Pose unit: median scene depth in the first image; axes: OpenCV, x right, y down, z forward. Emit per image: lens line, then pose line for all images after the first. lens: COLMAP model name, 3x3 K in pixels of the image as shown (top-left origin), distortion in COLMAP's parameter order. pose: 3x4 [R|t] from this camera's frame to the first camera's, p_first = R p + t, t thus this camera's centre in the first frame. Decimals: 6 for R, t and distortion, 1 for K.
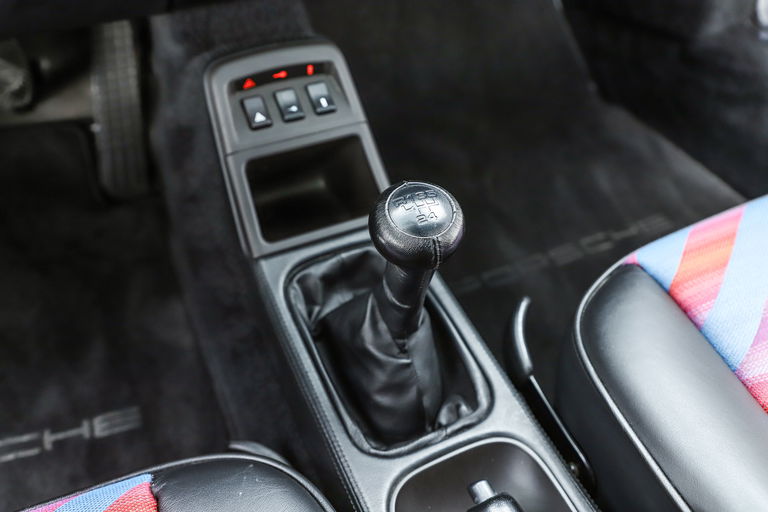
lens RADIAL K [[765.4, 0, 384.0], [0, 765.4, 256.0], [0, 0, 1]] dist [0.008644, 0.004416]
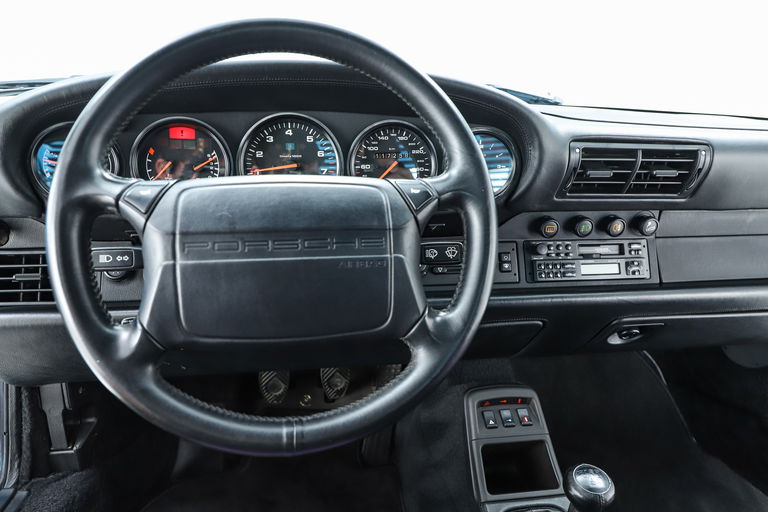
lens RADIAL K [[555.0, 0, 384.0], [0, 555.0, 256.0], [0, 0, 1]] dist [0.056413, -0.001876]
pose [[0.963909, 0.068616, -0.257239, -0.088825], [-0.180864, 0.877796, -0.443579, 0.117380], [0.195367, 0.474095, 0.858525, -0.428002]]
